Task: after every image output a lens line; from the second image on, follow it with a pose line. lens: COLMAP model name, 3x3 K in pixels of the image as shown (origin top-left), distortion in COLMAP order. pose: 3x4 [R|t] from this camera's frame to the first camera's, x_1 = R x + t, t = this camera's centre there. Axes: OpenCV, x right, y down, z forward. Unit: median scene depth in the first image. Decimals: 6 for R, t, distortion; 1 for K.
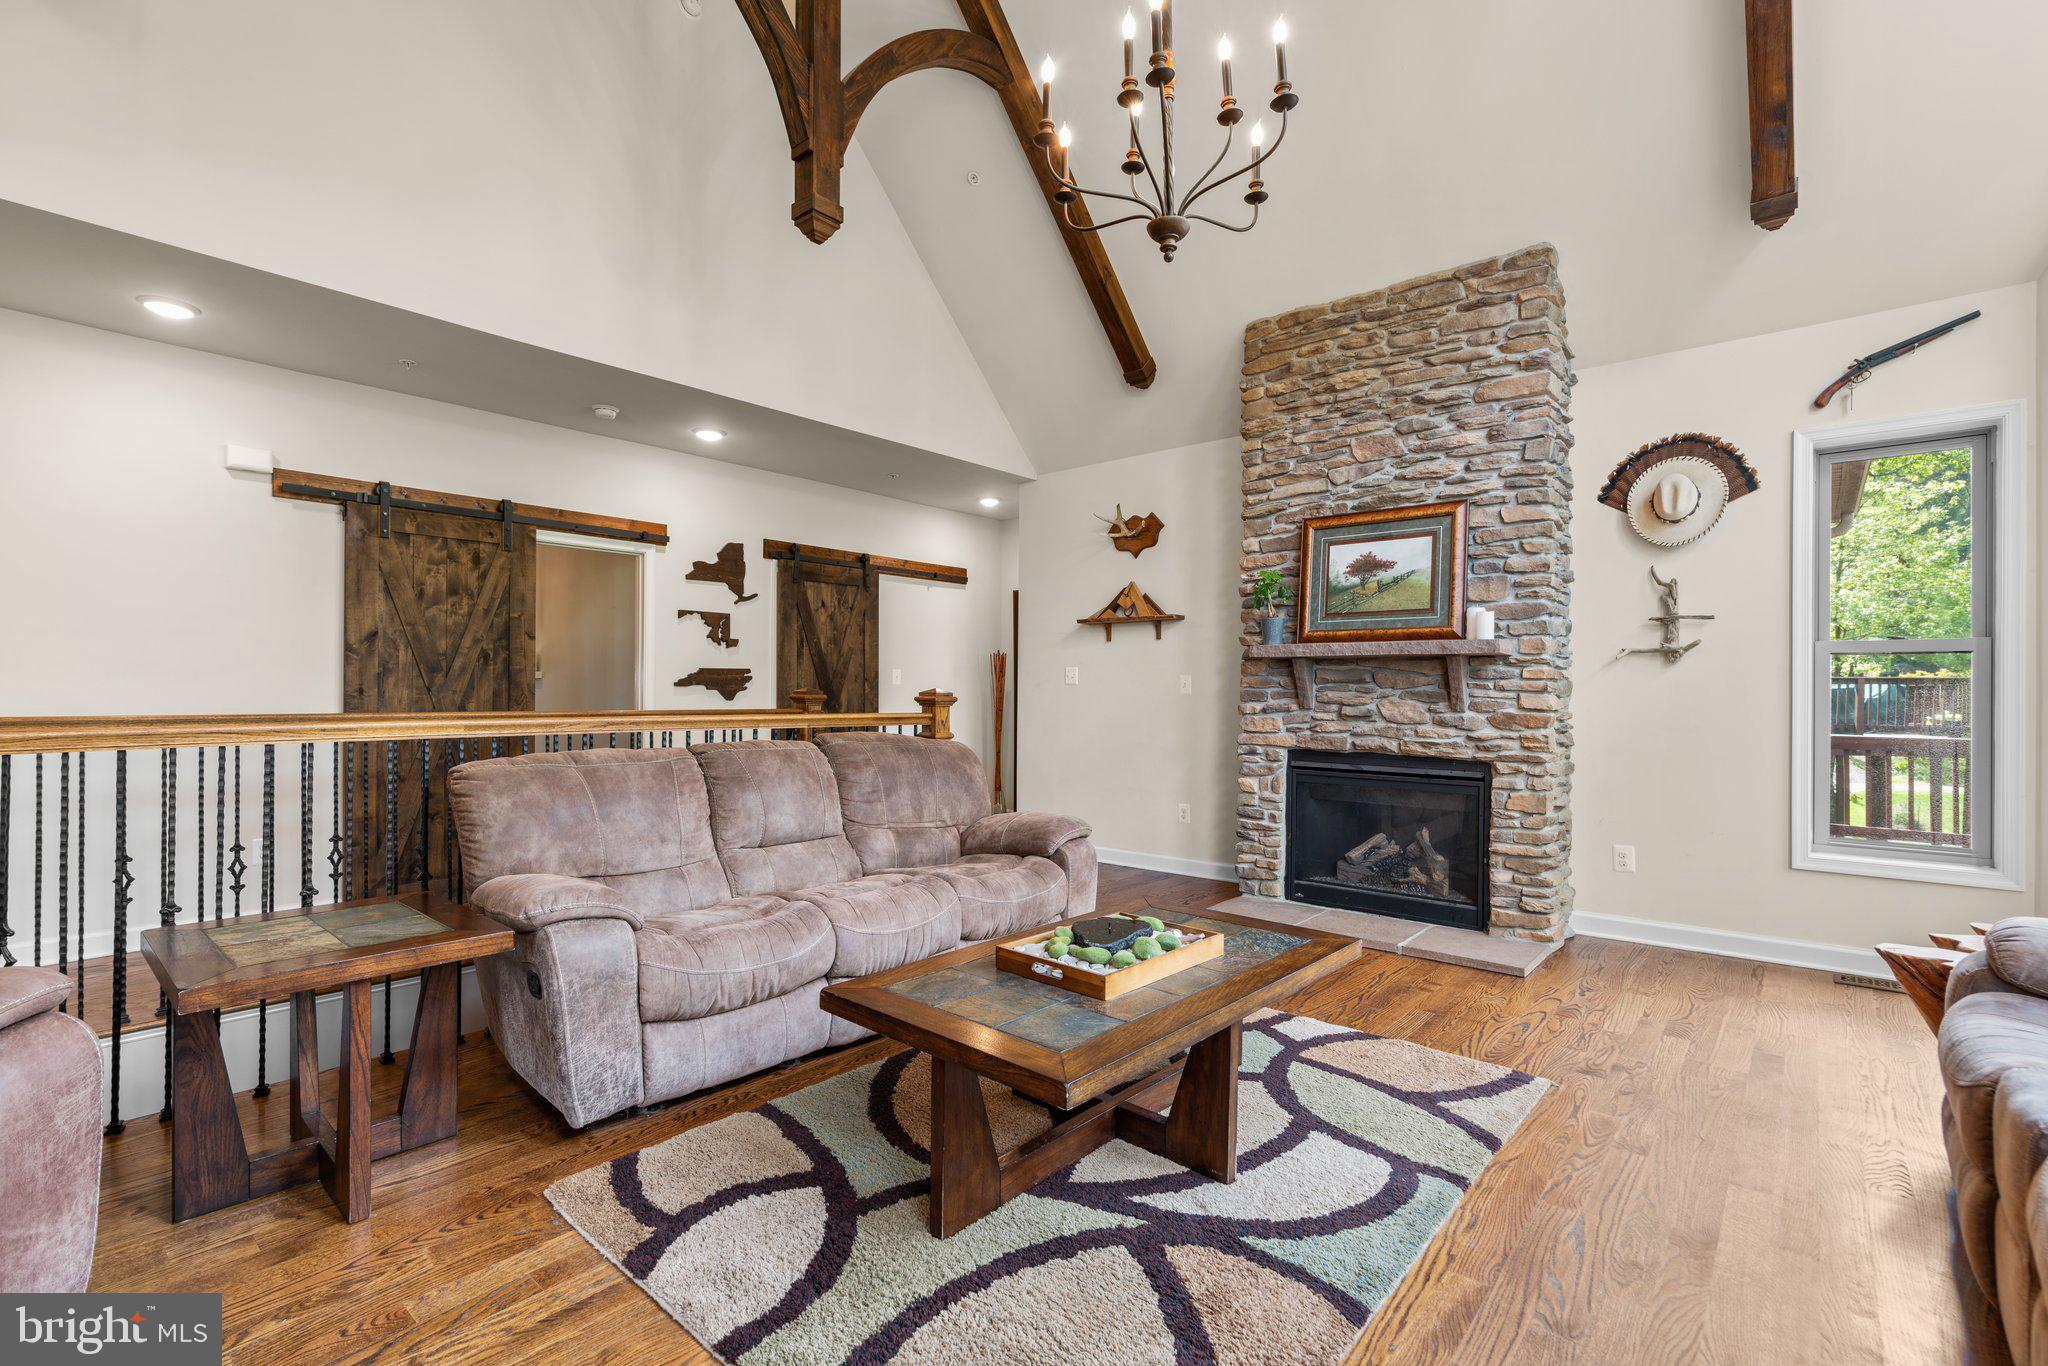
lens RADIAL K [[930.4, 0, 1024.0], [0, 930.4, 683.0], [0, 0, 1]] dist [-0.002327, 0.000644]
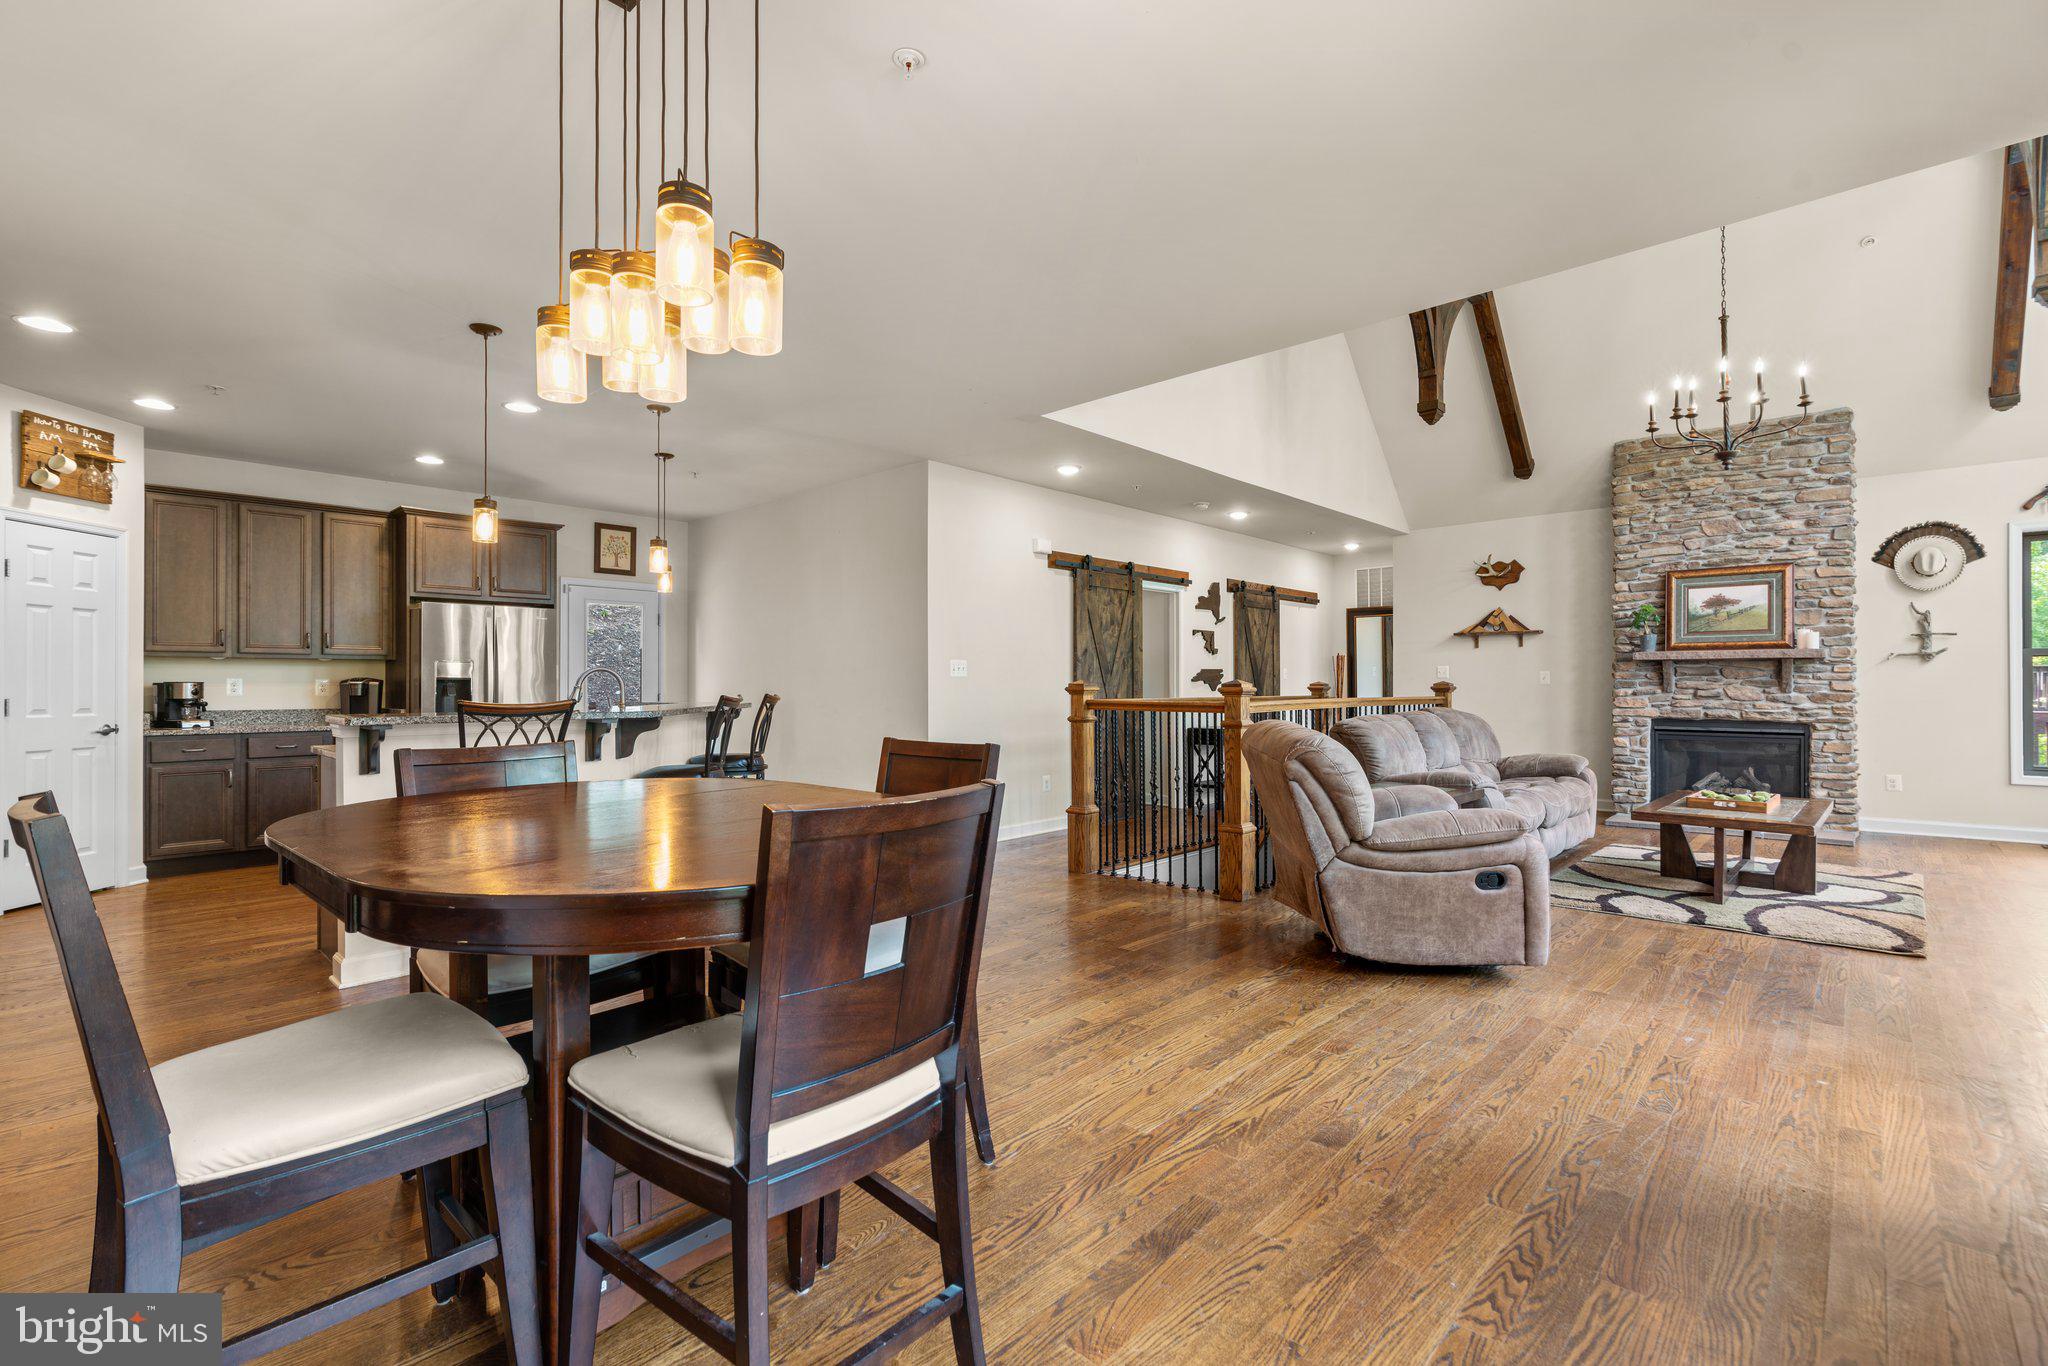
lens RADIAL K [[921.6, 0, 1027.6], [0, 921.6, 677.4], [0, 0, 1]] dist [0.000498, -0.000146]
pose [[0.999263, -0.007661, -0.037611, -0.760937], [0.007661, 0.999971, -0.000137, -0.005503], [0.037611, -0.000151, 0.999292, -0.629220]]
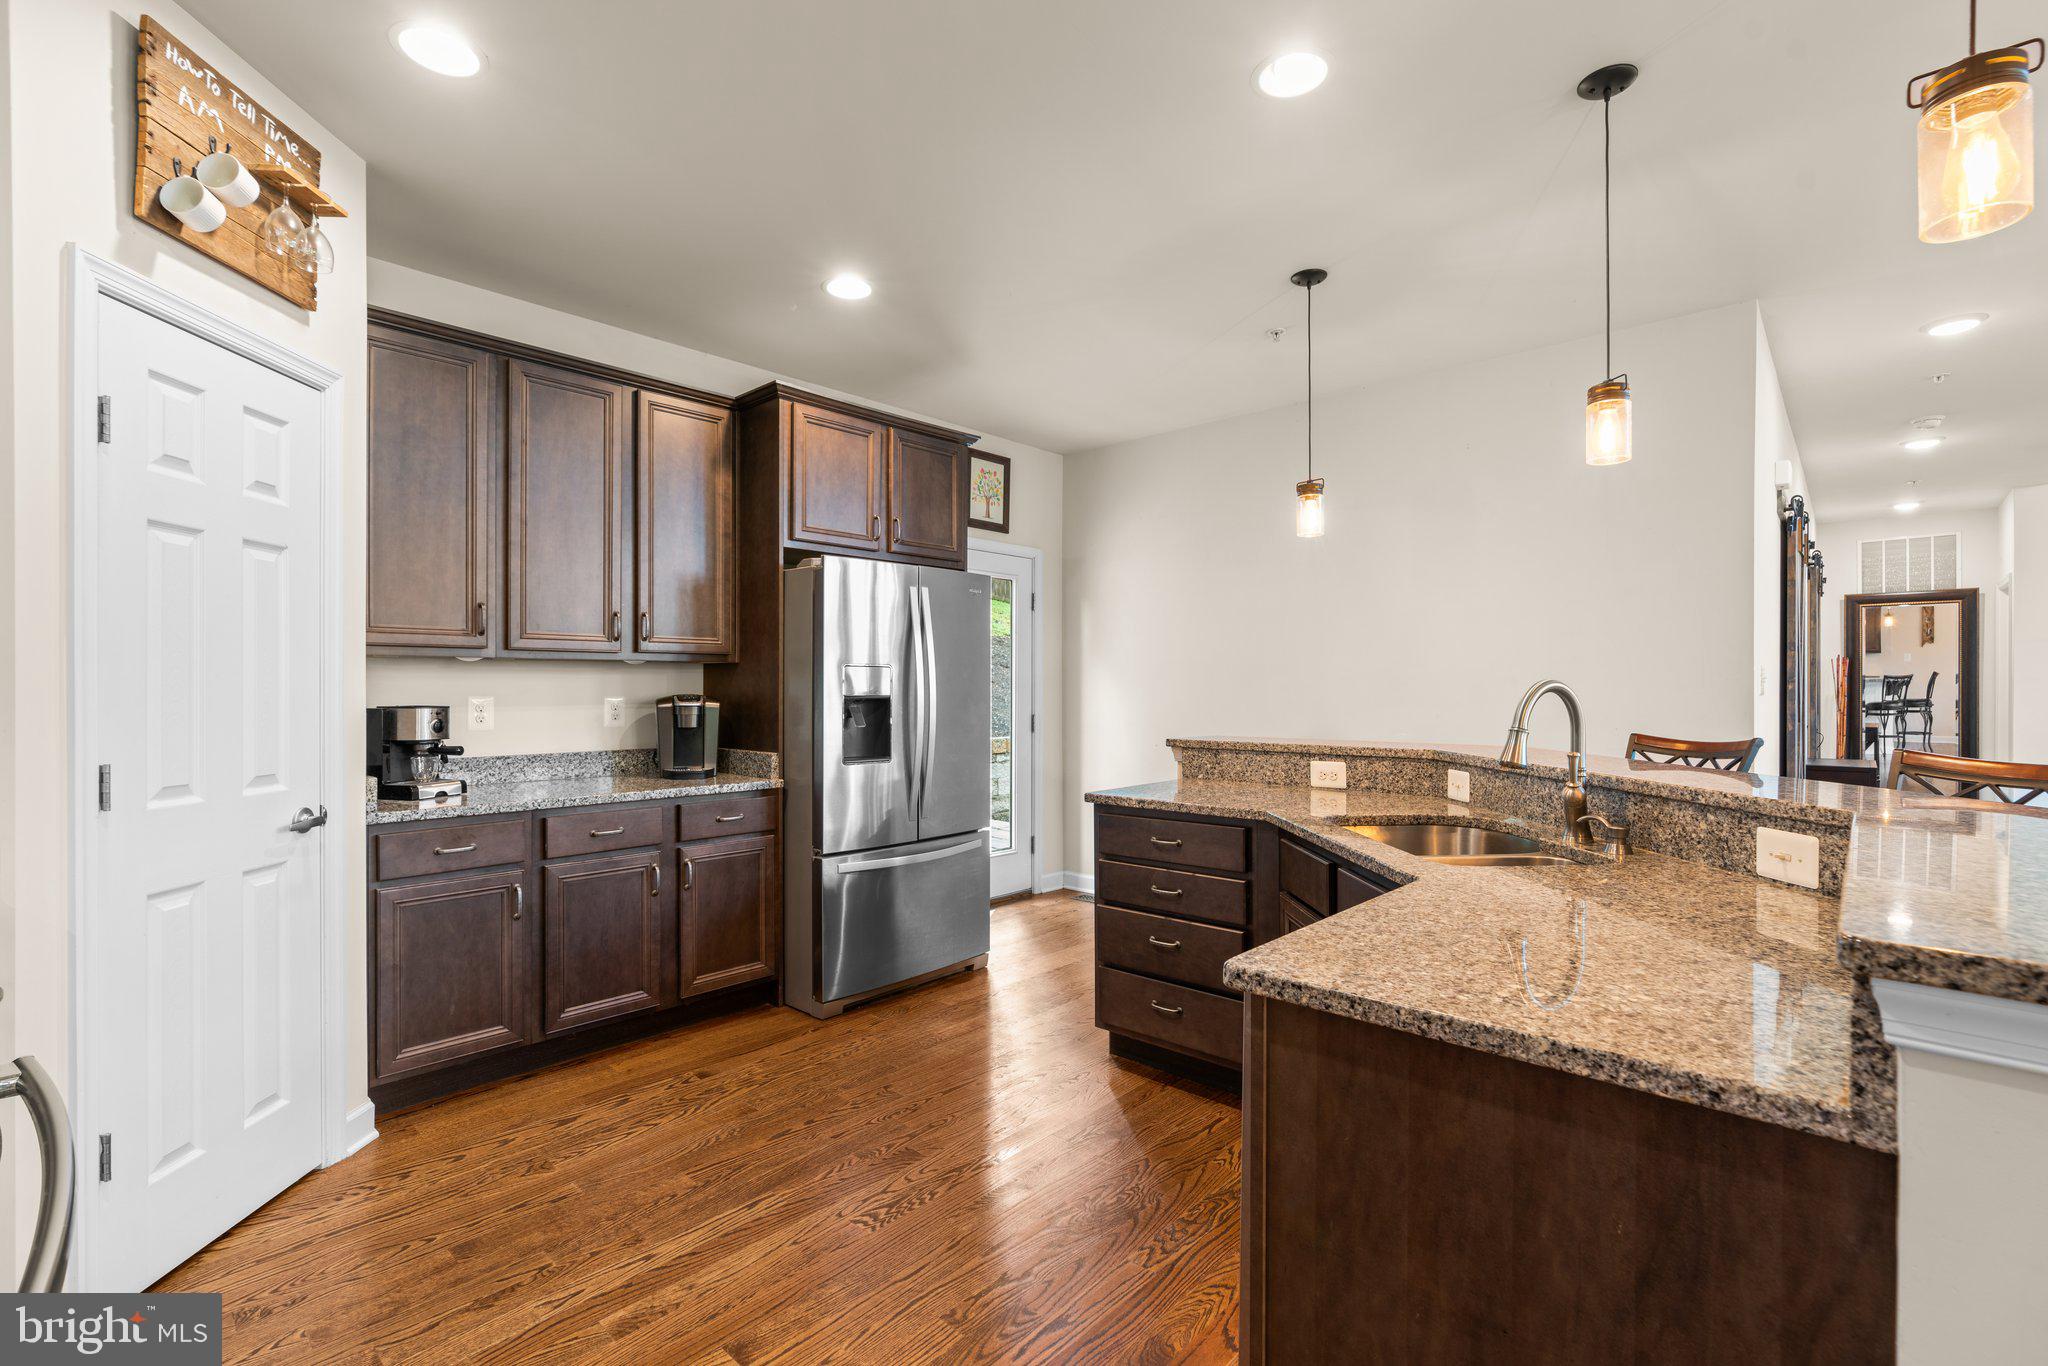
lens RADIAL K [[920.6, 0, 1027.3], [0, 920.6, 688.1], [0, 0, 1]] dist [-0.008981, 0.000196]
pose [[0.999340, -0.006928, -0.035657, -1.536178], [0.007190, 0.999948, 0.007225, -0.023052], [0.035605, -0.007477, 0.999338, -0.013735]]
